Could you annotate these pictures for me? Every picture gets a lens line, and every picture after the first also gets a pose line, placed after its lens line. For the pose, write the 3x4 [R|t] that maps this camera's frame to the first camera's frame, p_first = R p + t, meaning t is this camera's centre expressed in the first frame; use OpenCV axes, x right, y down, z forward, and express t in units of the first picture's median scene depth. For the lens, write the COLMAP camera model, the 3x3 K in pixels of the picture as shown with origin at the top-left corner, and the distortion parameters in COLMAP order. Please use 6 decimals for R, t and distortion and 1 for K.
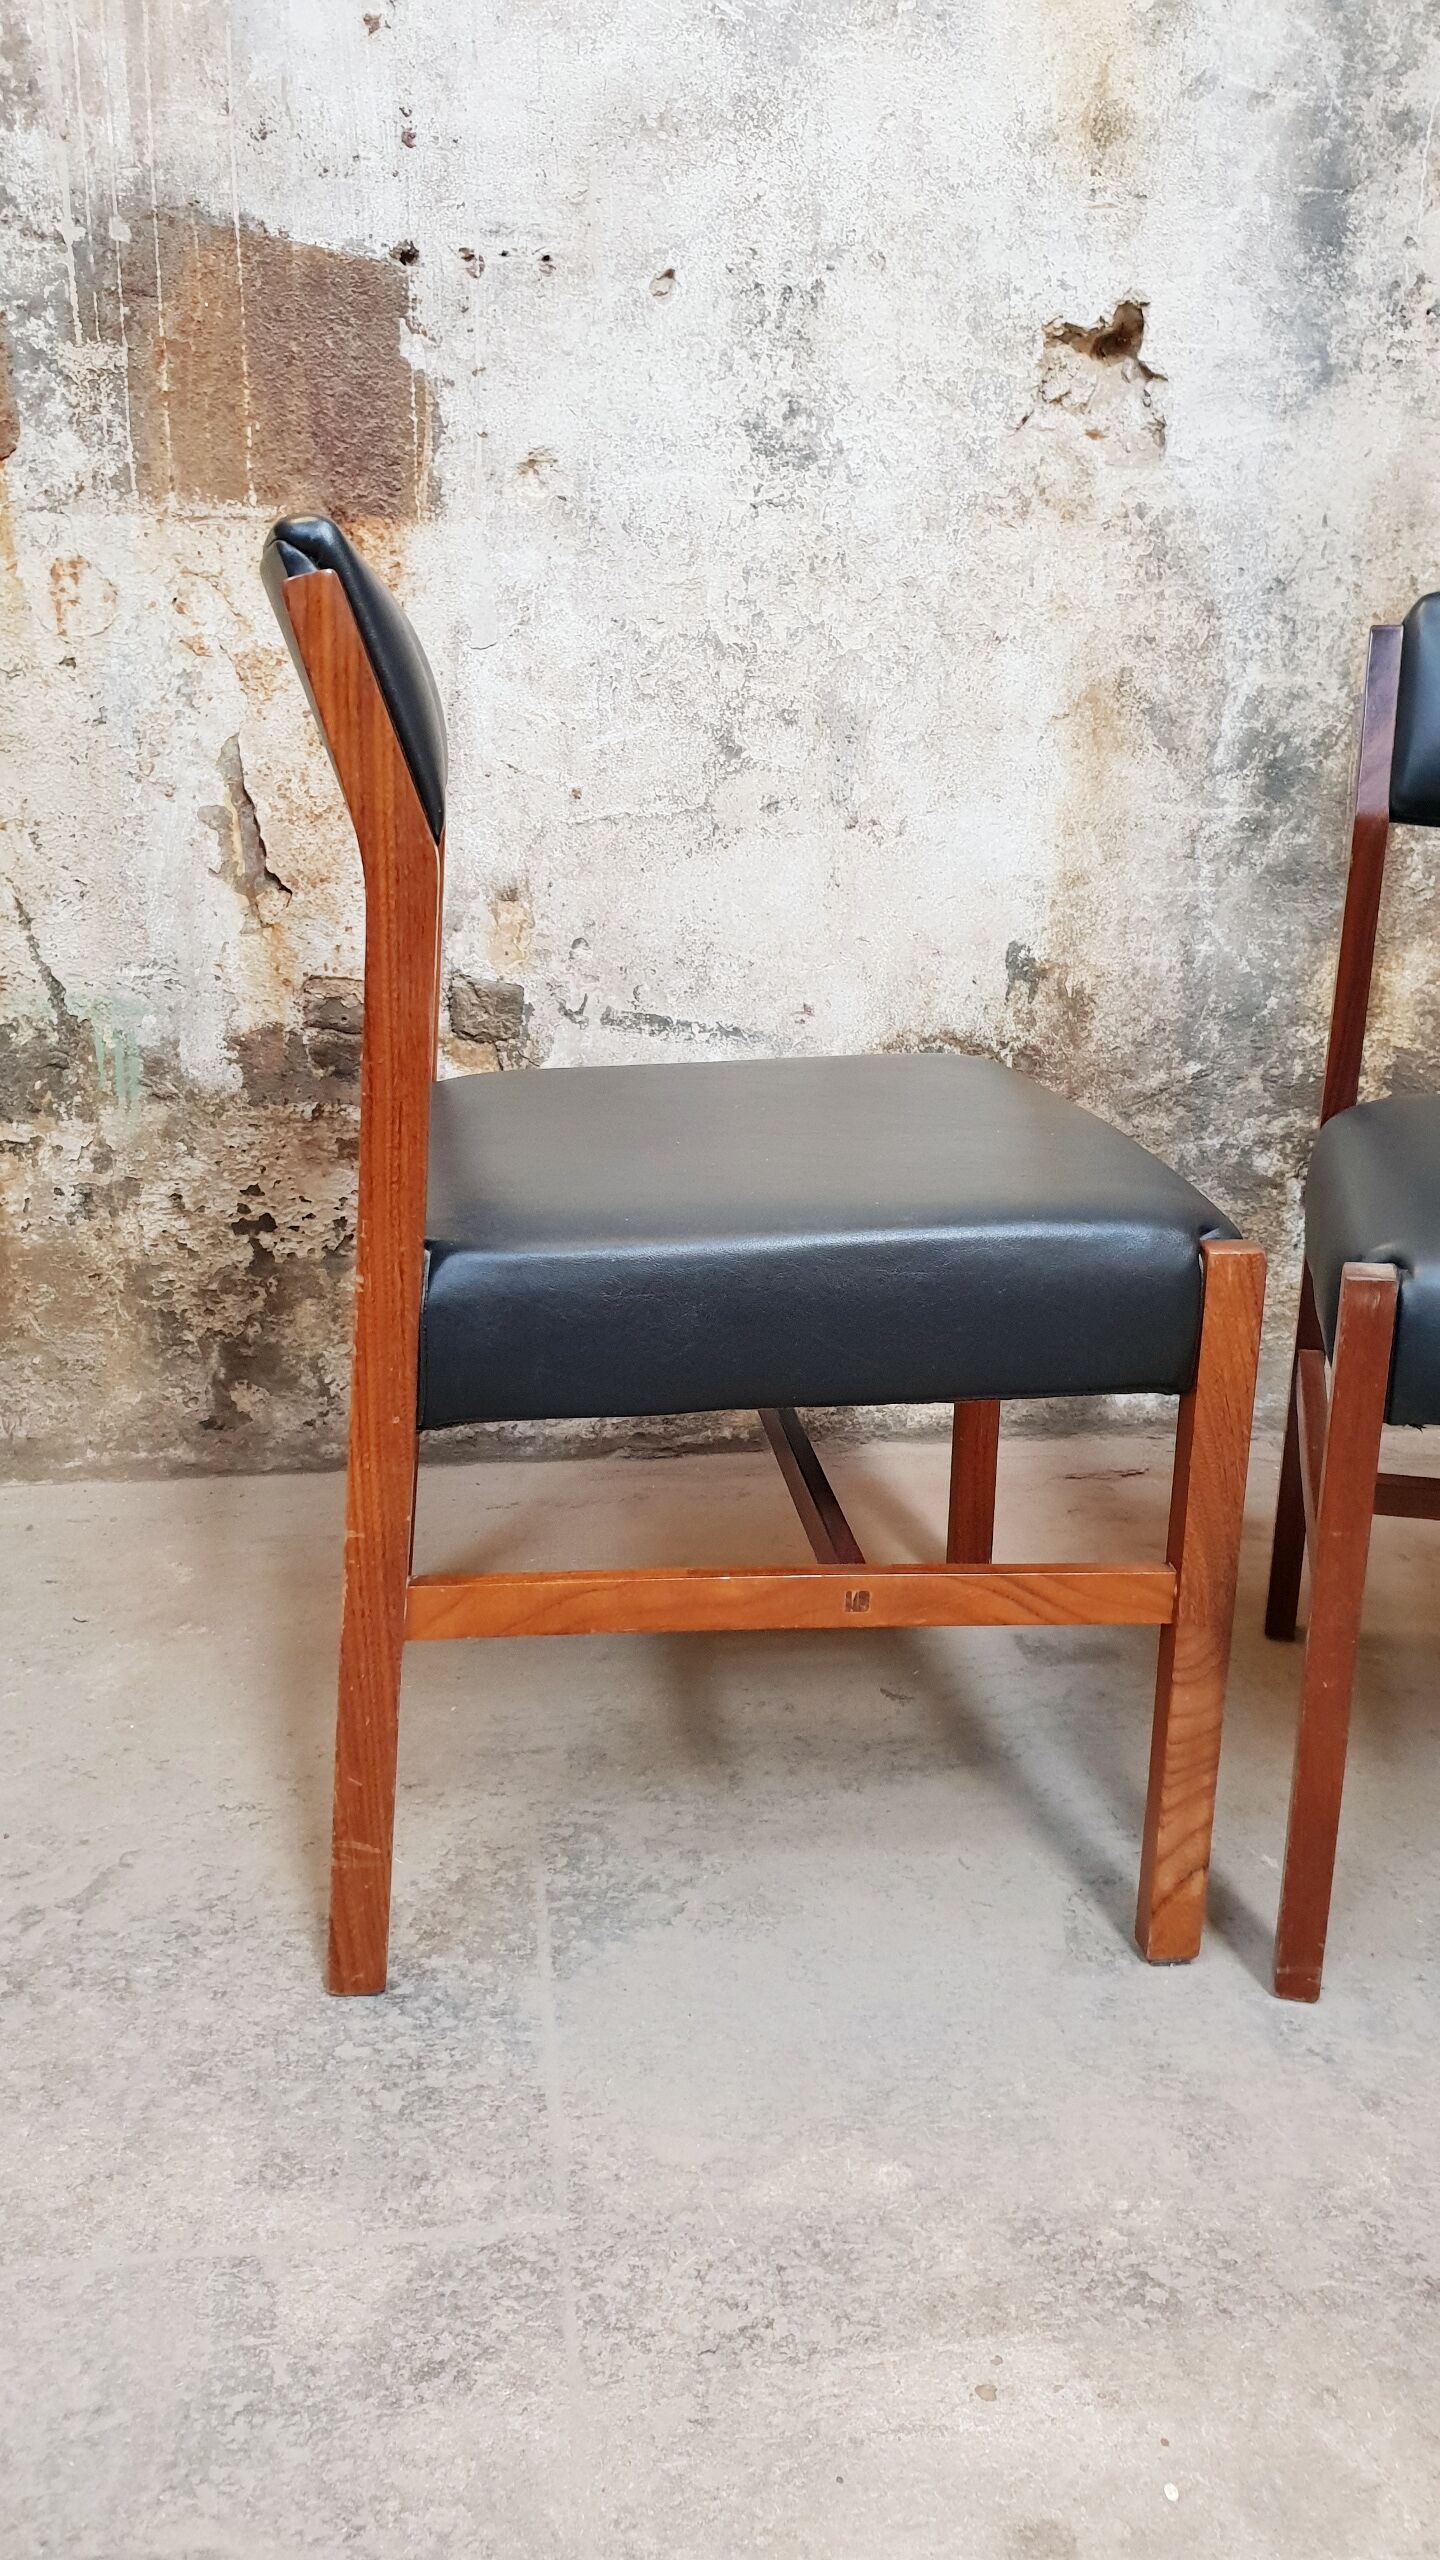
lens RADIAL K [[2032.7, 0, 764.1], [0, 2032.7, 1288.1], [0, 0, 1]] dist [-0.005264, 0.033029]
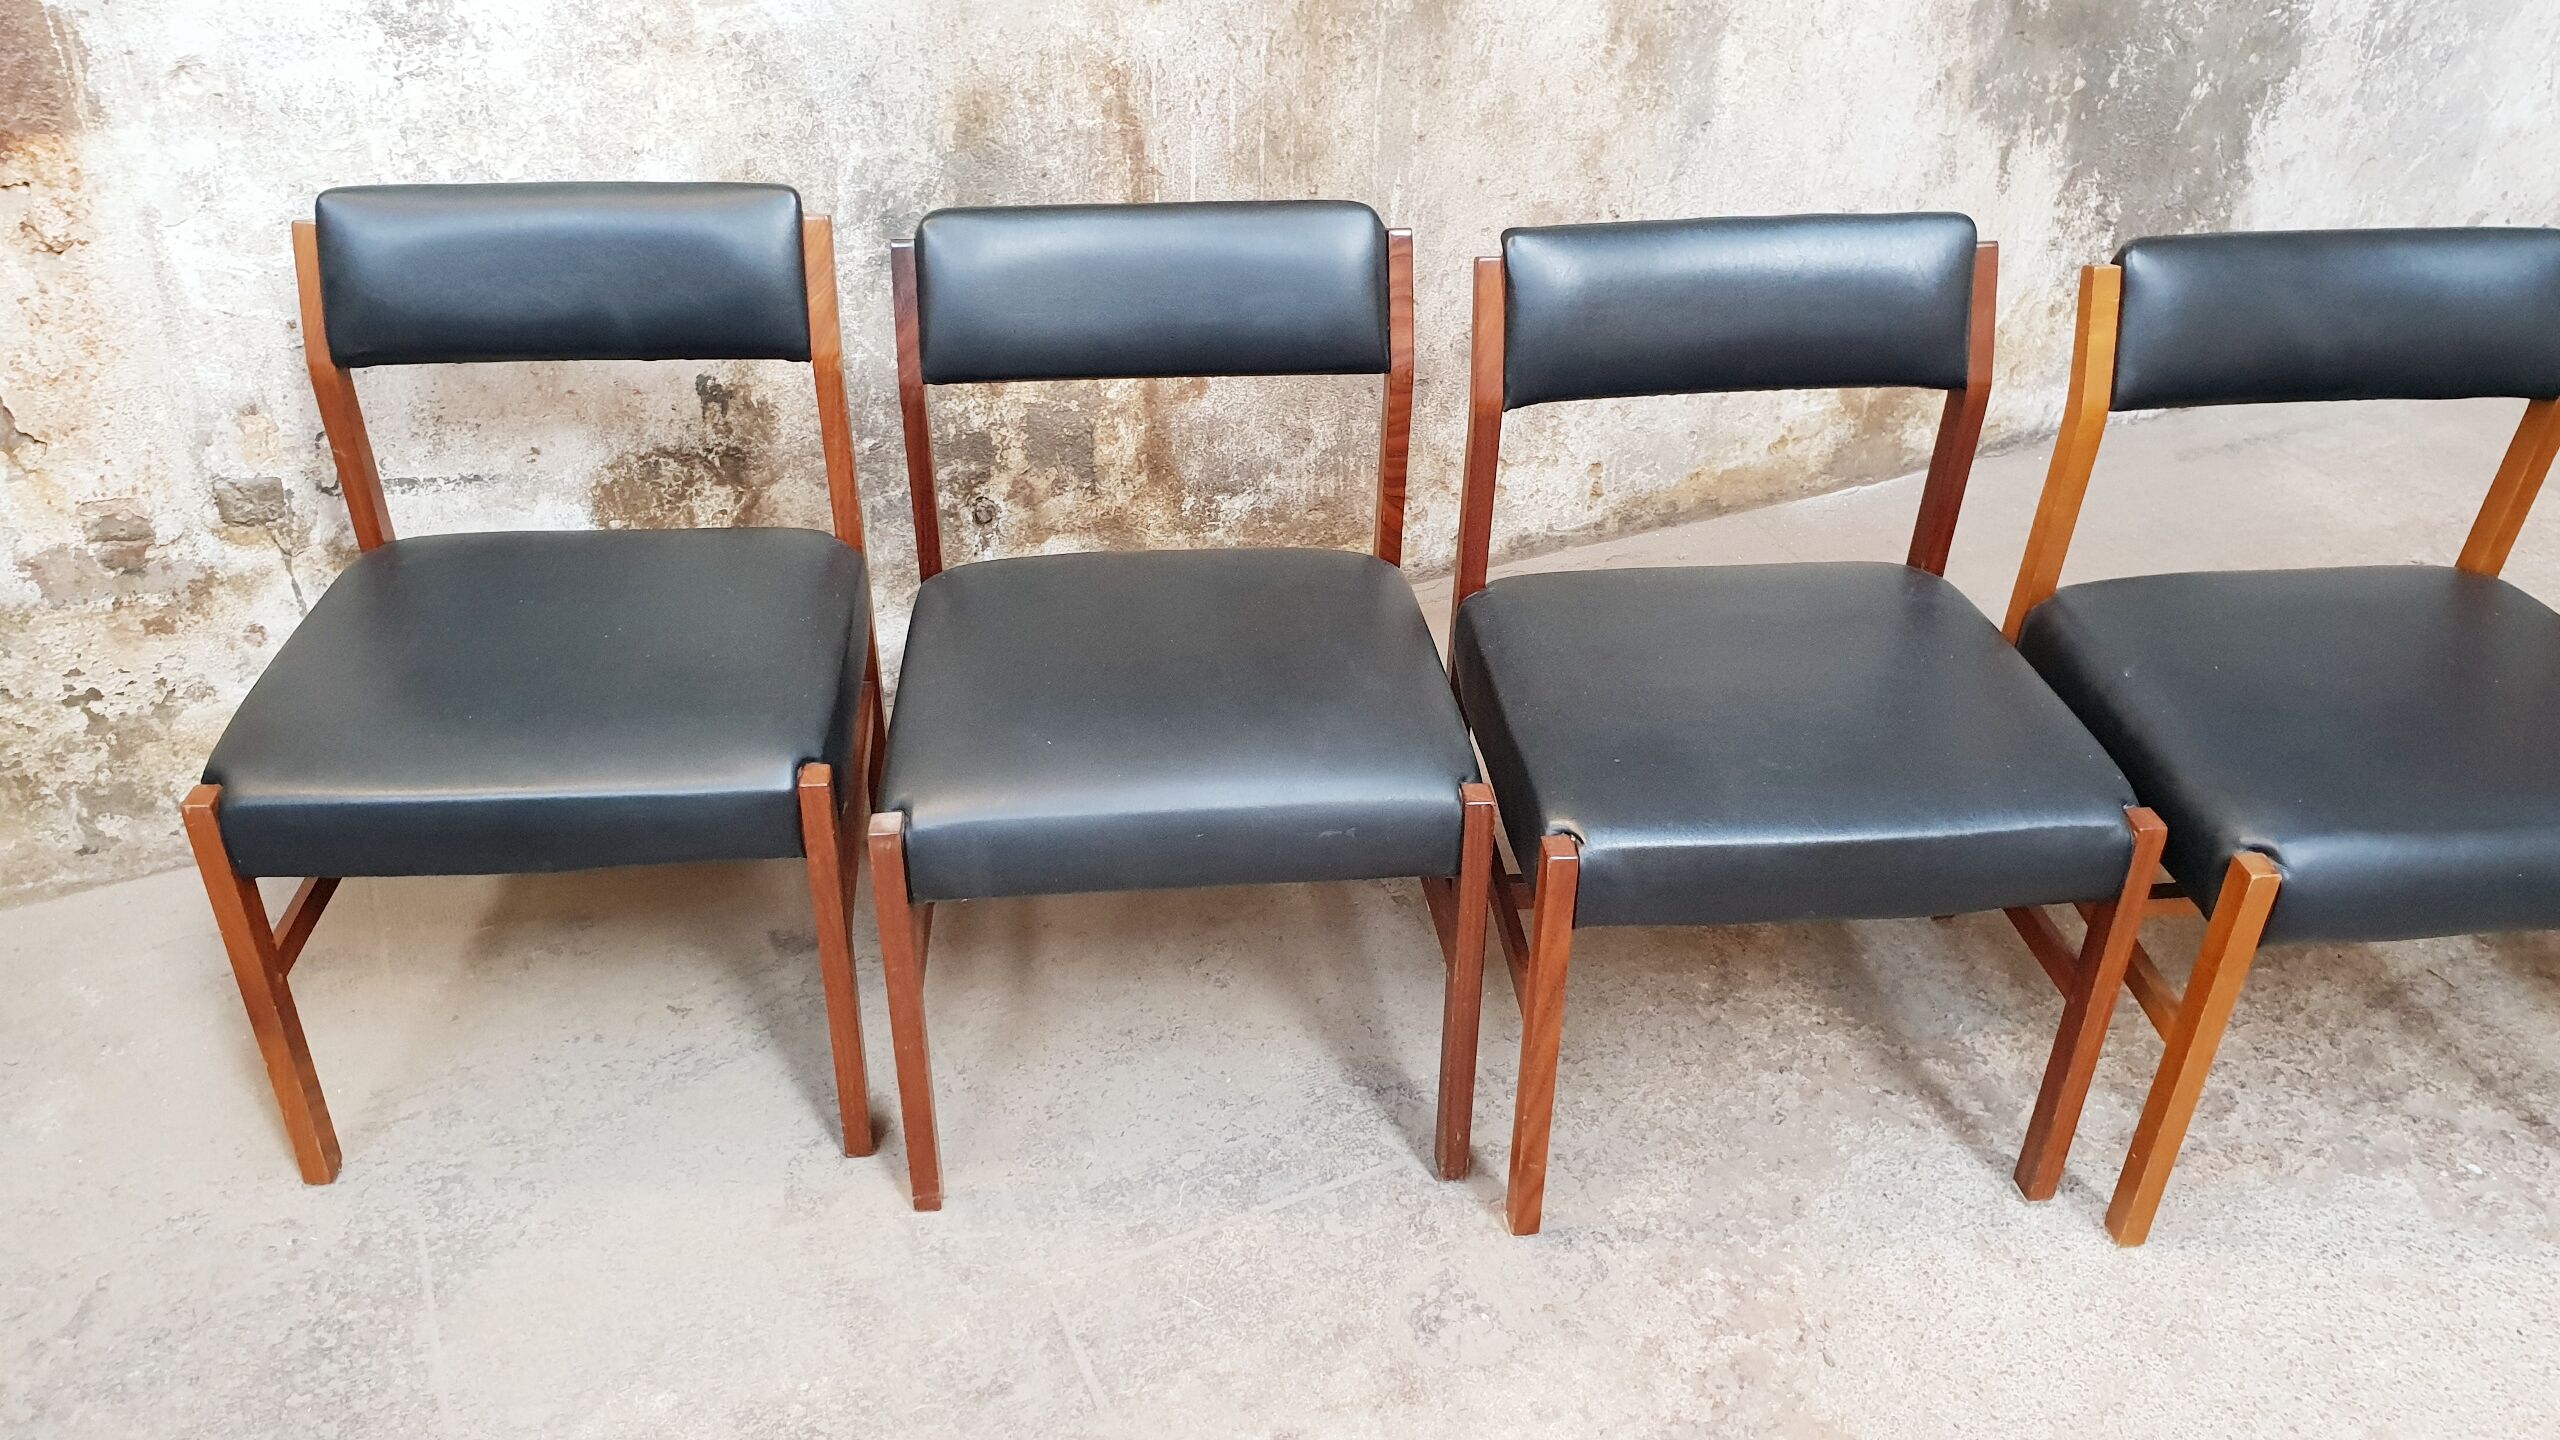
lens RADIAL K [[2032.7, 0, 1293.6], [0, 2032.7, 680.9], [0, 0, 1]] dist [-0.005264, 0.033029]
pose [[0.956619, -0.160051, 0.243441, 0.146304], [0.089694, 0.956793, 0.276590, -0.321846], [-0.277191, -0.242756, 0.929642, -0.322939]]
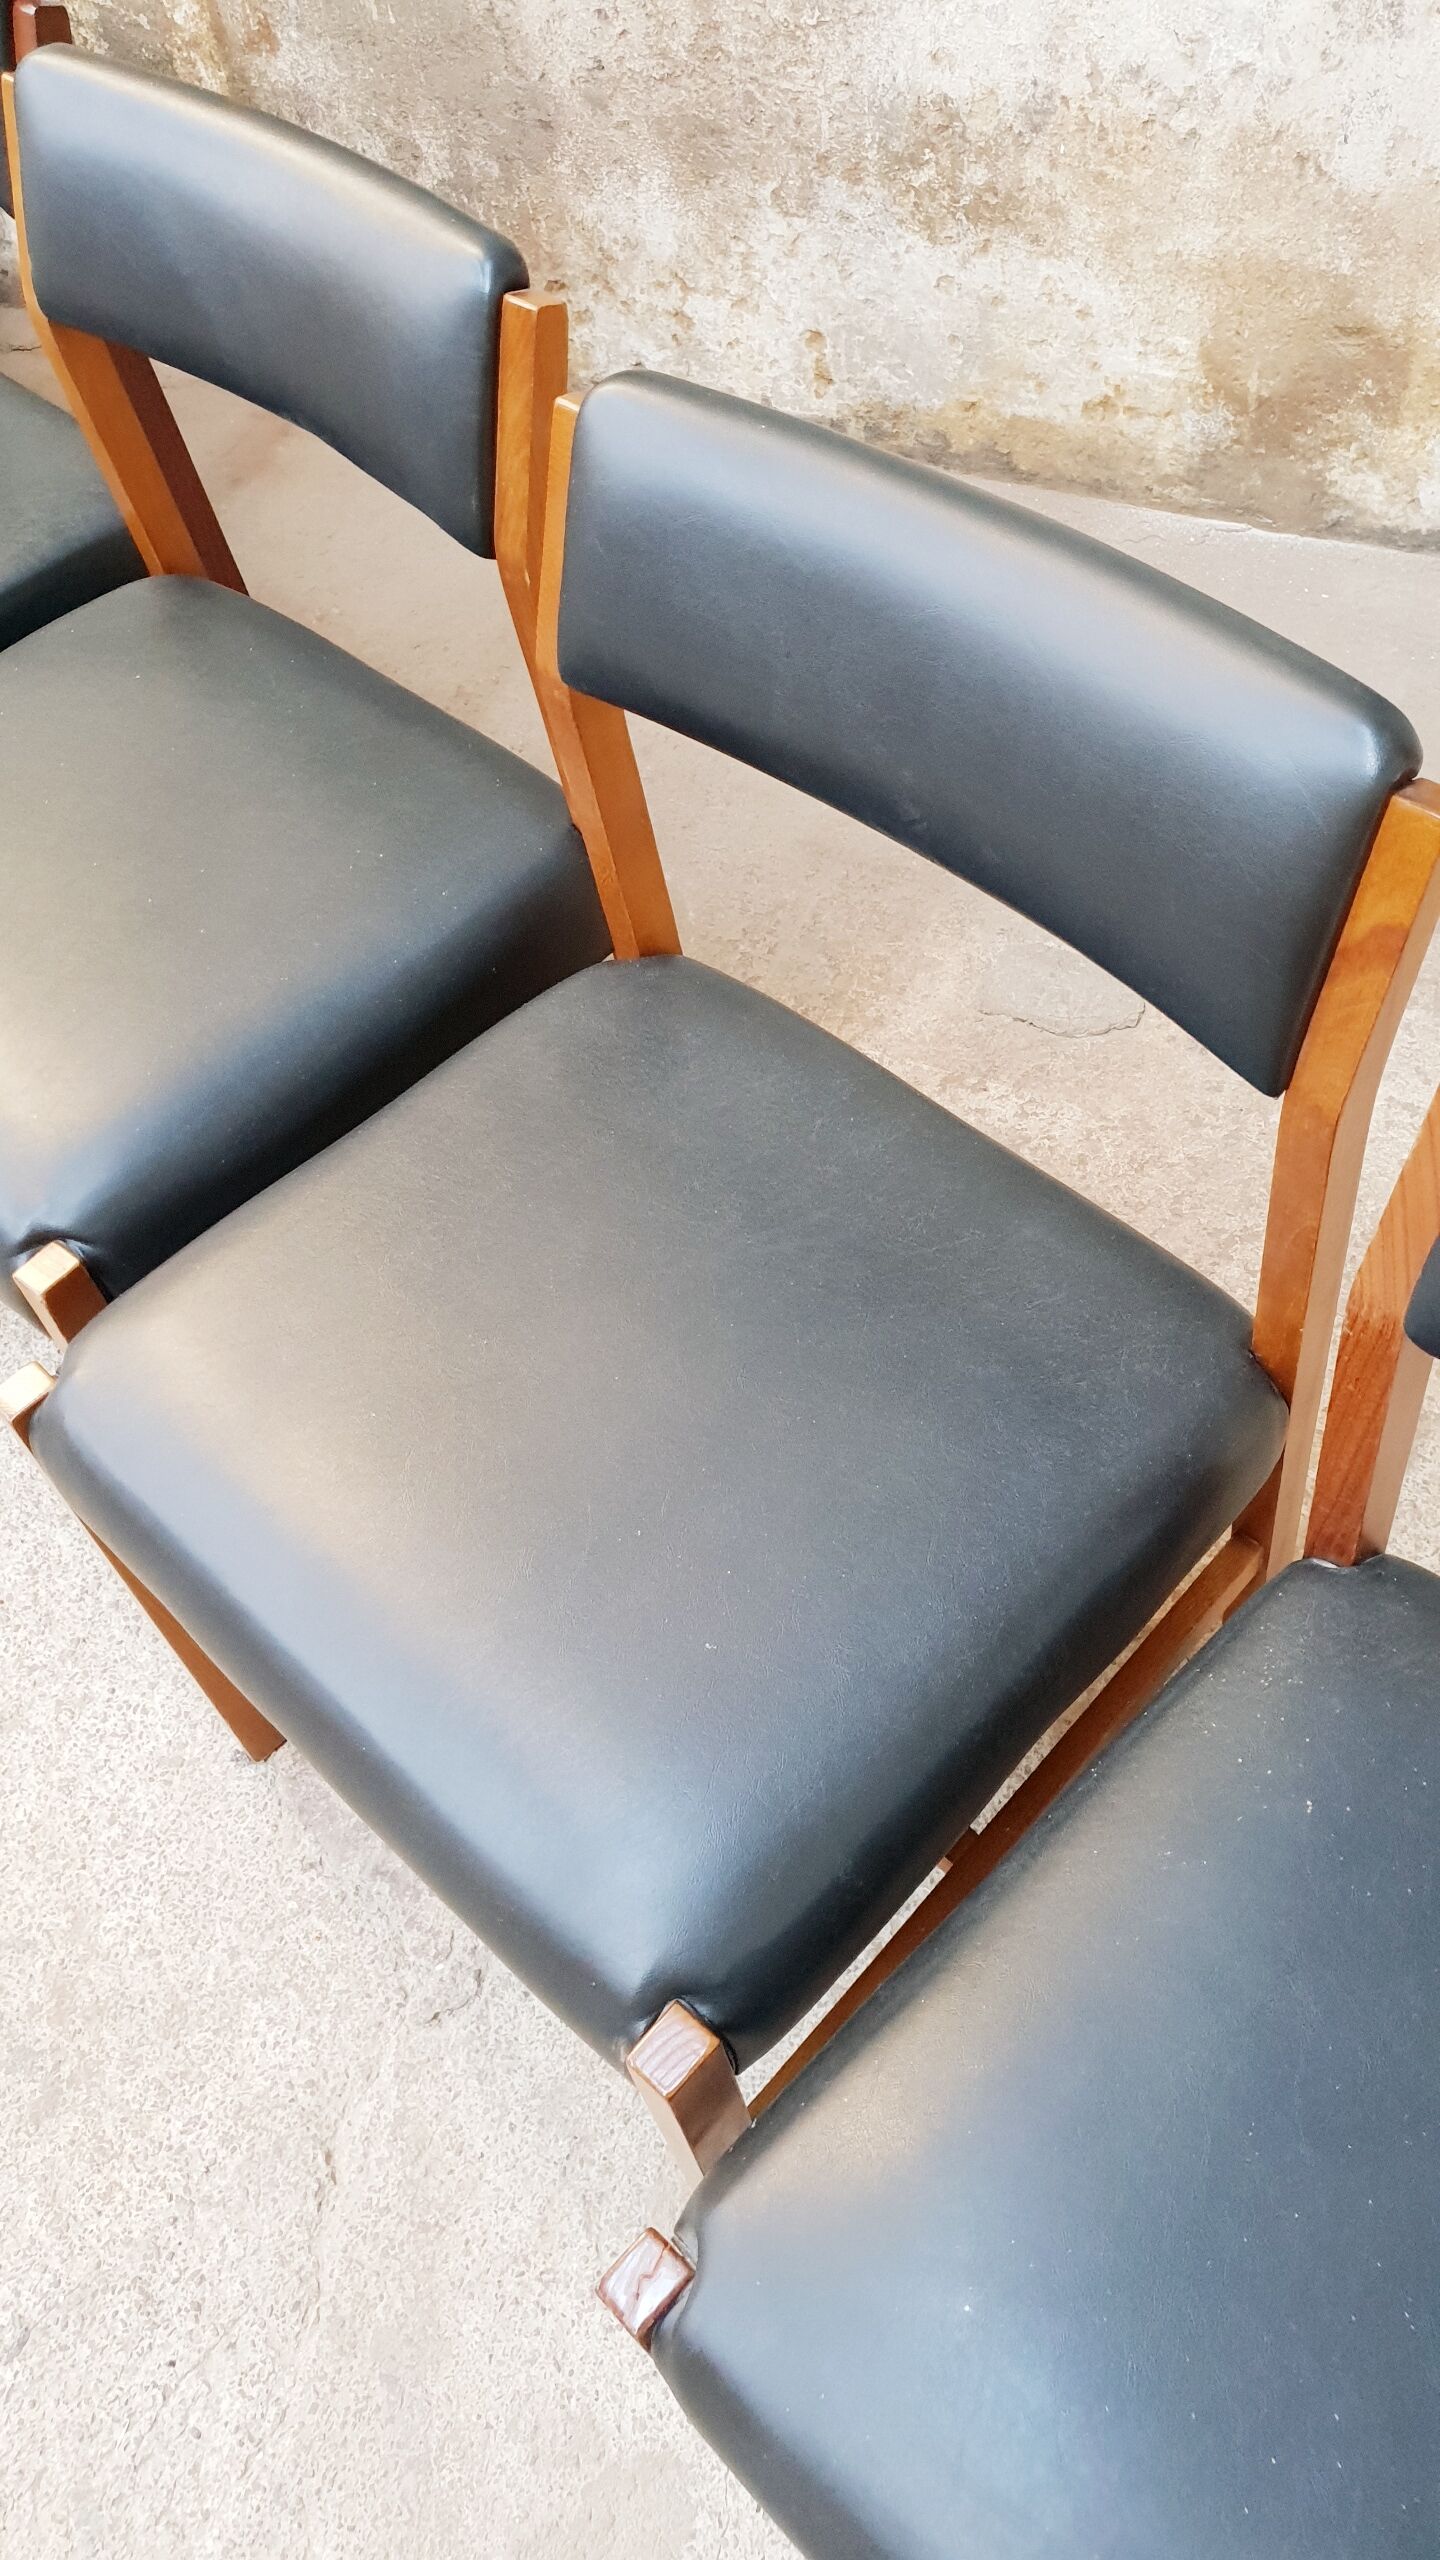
lens RADIAL K [[2032.7, 0, 735.9], [0, 2032.7, 1282.9], [0, 0, 1]] dist [-0.005264, 0.033029]
pose [[0.822500, 0.387680, -0.416171, 1.547814], [-0.053464, 0.781169, 0.622026, -0.326516], [0.566247, -0.489366, 0.663239, 0.070570]]
